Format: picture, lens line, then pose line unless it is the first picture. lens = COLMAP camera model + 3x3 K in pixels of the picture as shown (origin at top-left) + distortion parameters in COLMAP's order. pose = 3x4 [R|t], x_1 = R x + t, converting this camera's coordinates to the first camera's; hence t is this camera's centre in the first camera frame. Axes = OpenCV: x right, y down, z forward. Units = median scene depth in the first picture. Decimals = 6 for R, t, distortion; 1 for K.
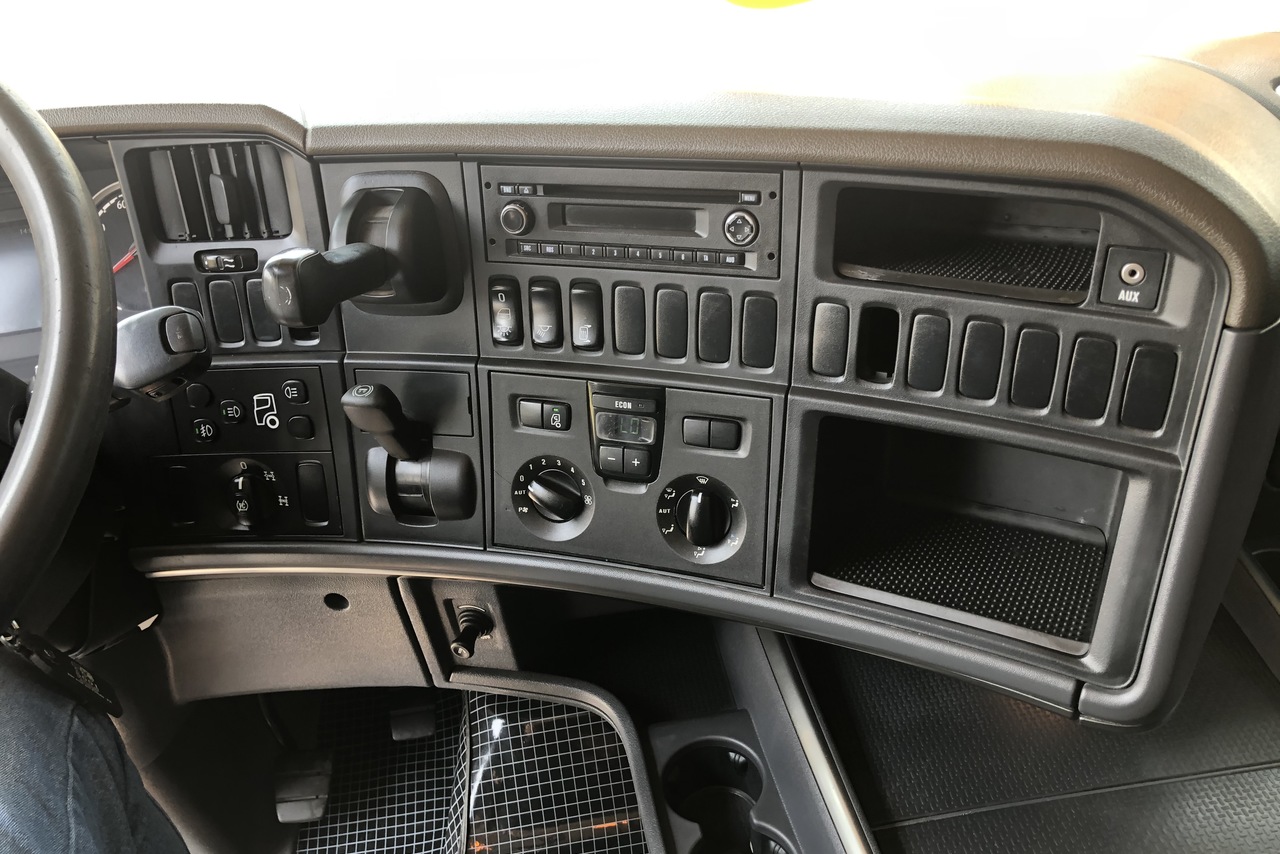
lens RADIAL K [[1050.3, 0, 640.0], [0, 1050.3, 427.0], [0, 0, 1]] dist [0.079168, -0.115402]
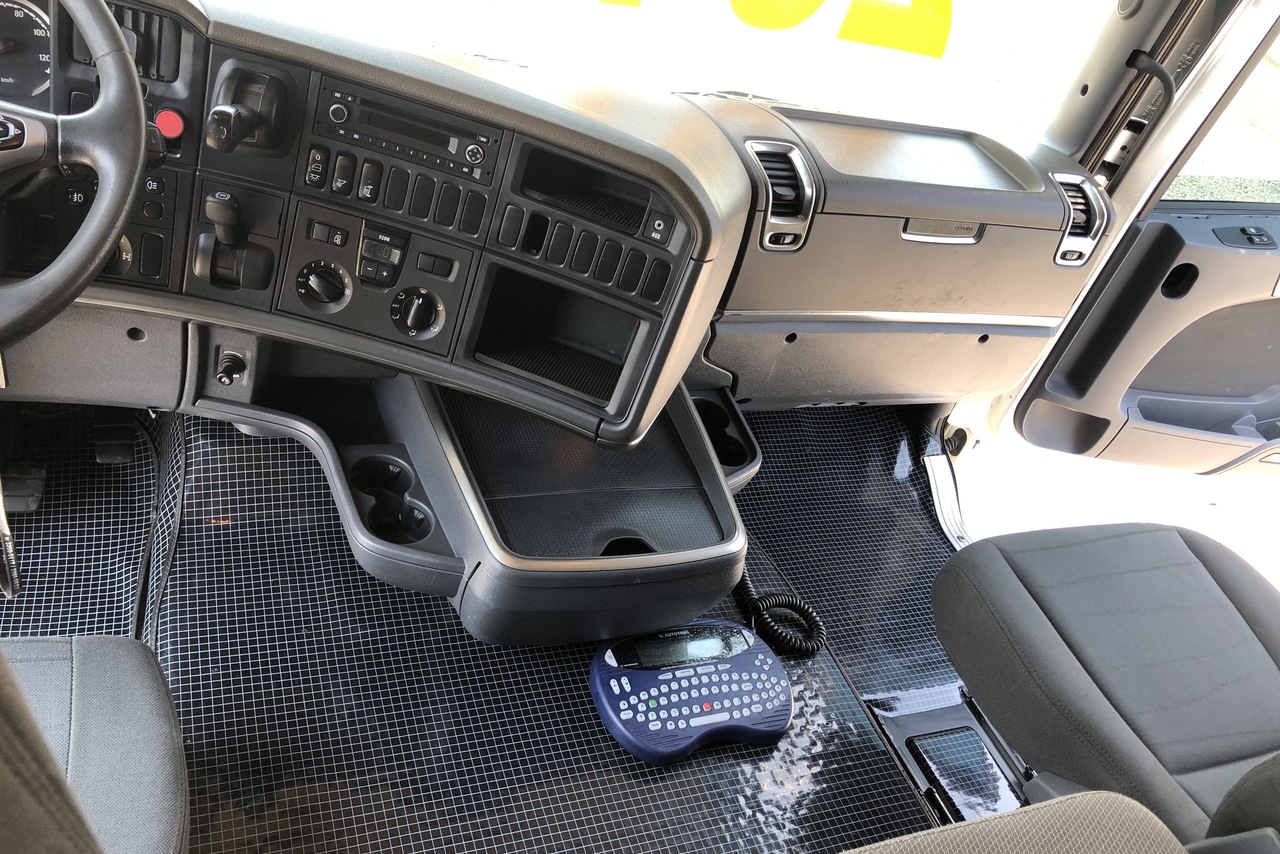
lens RADIAL K [[1046.3, 0, 640.0], [0, 1046.3, 427.0], [0, 0, 1]] dist [-0.000912, 0.000066]
pose [[0.887481, 0.130895, 0.441865, -0.346841], [-0.170148, 0.984139, 0.050207, 0.120513], [-0.428284, -0.119740, 0.895676, -0.709582]]
